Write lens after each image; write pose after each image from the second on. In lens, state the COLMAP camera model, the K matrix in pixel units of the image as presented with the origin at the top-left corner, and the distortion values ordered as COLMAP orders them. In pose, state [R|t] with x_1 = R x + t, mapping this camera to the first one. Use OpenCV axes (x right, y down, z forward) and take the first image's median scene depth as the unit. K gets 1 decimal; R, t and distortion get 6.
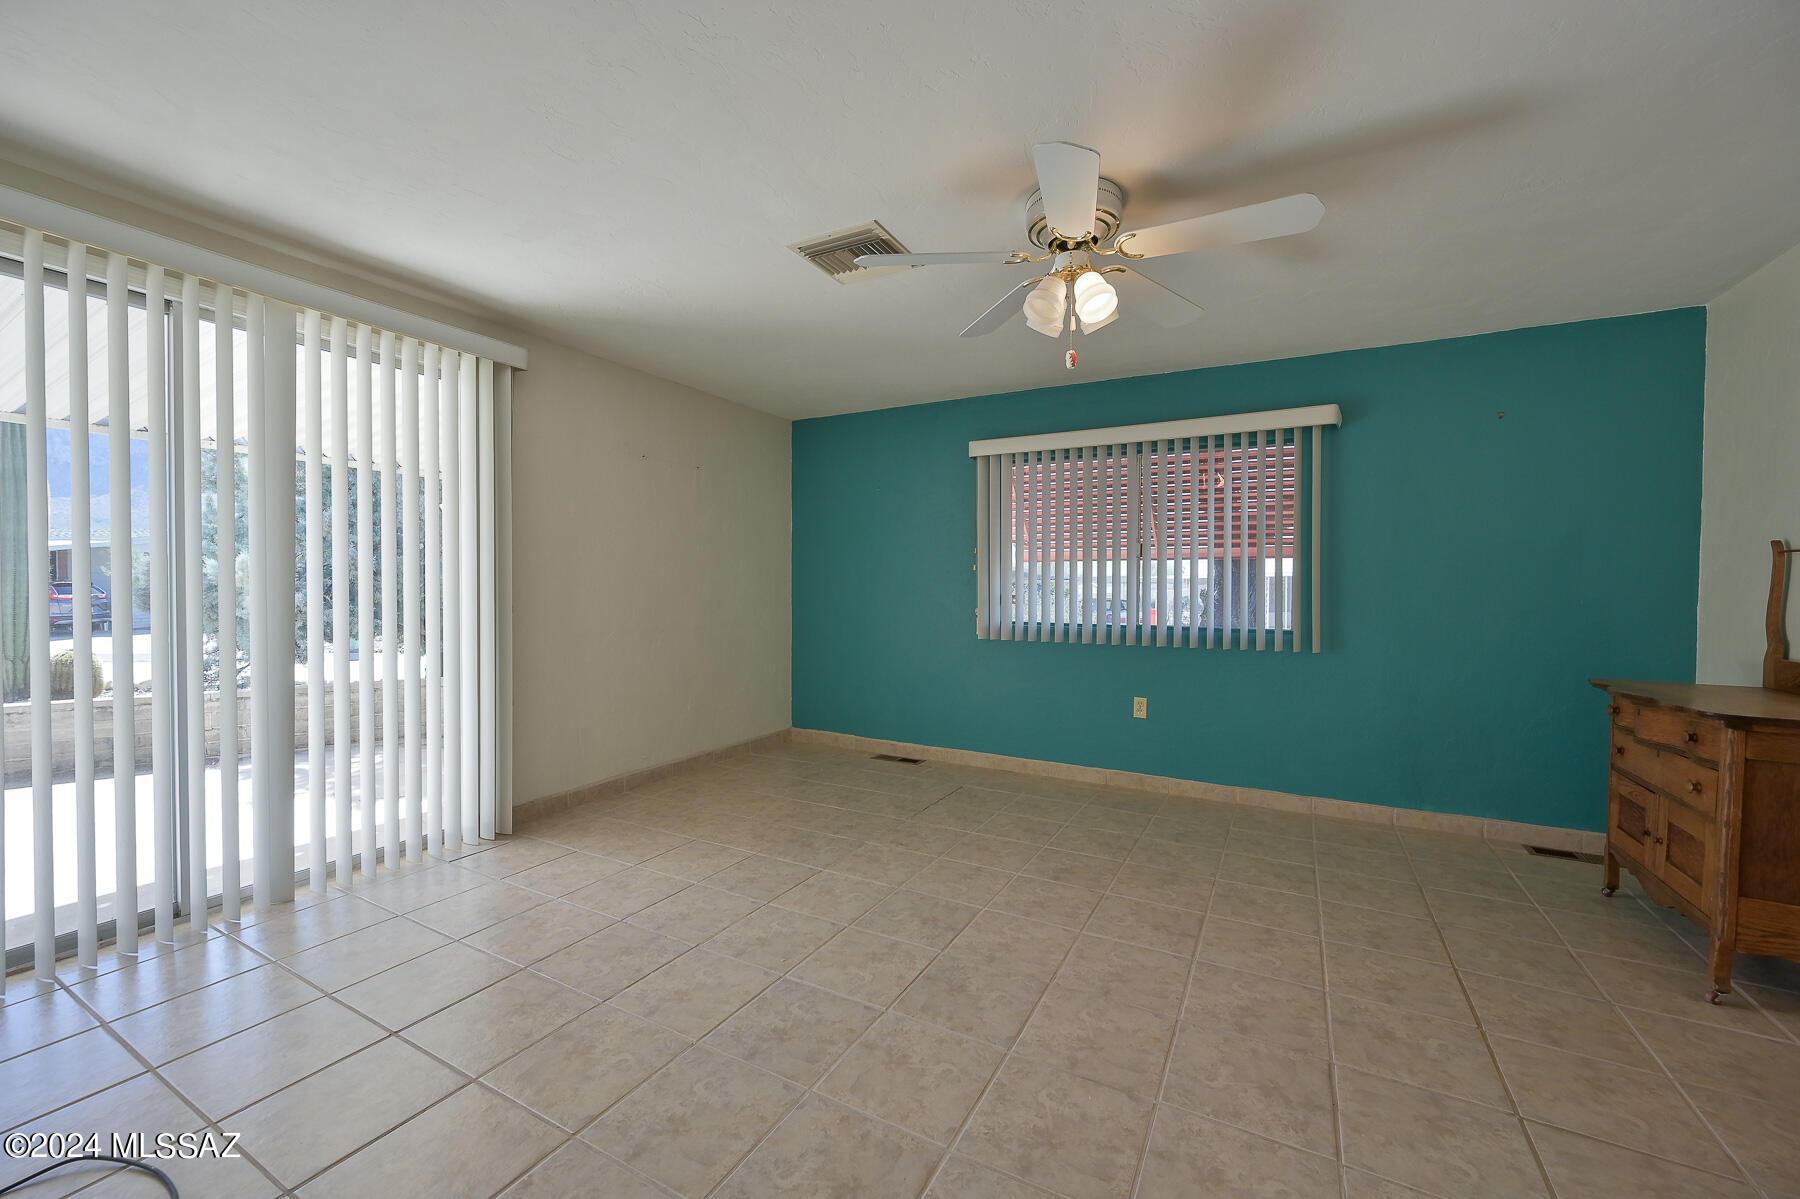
lens RADIAL K [[710.1, 0, 905.2], [0, 710.1, 594.3], [0, 0, 1]] dist [-0.000405, -0.000250]
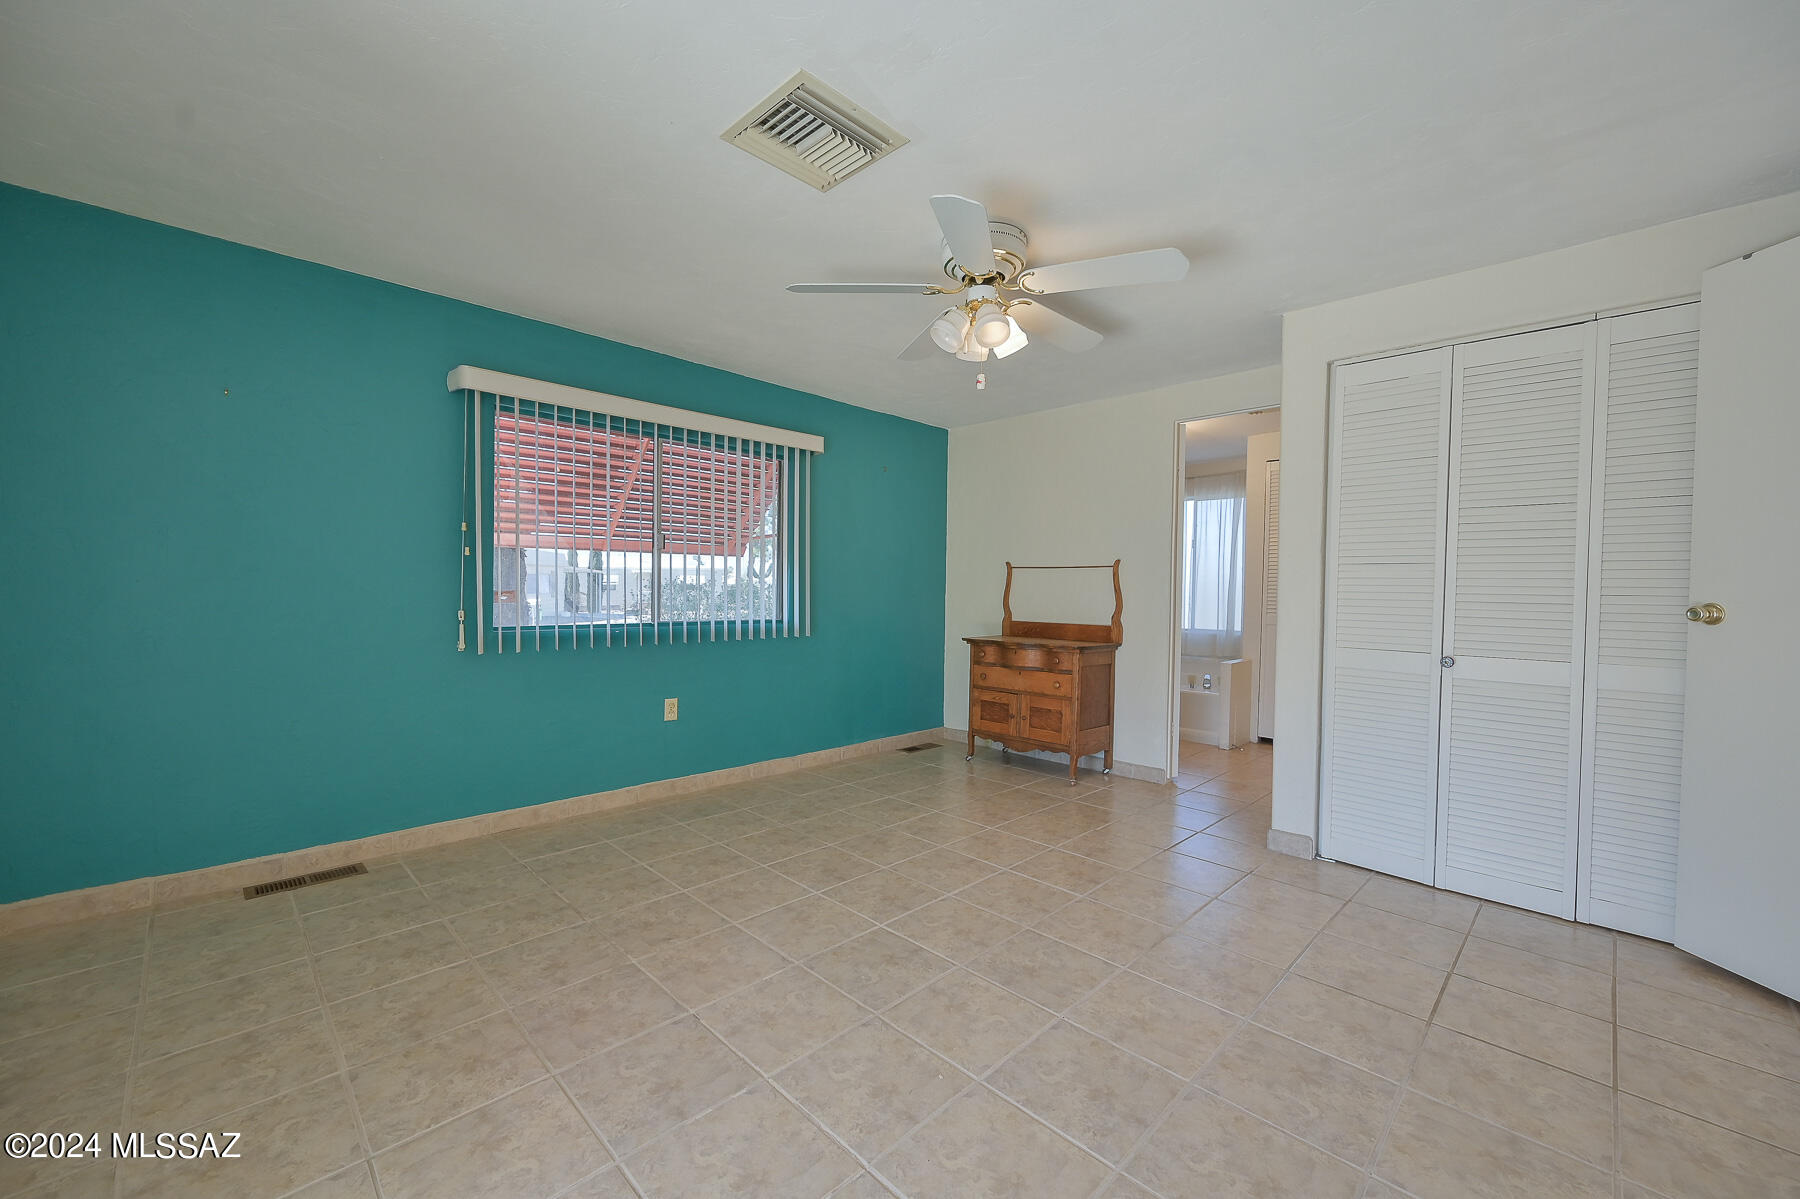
lens RADIAL K [[710.1, 0, 893.5], [0, 710.1, 601.3], [0, 0, 1]] dist [-0.000405, -0.000250]
pose [[0.280845, -0.022517, 0.959489, -0.563957], [-0.001603, 0.999712, 0.023930, -0.008491], [-0.959752, -0.008259, 0.280728, 0.522009]]
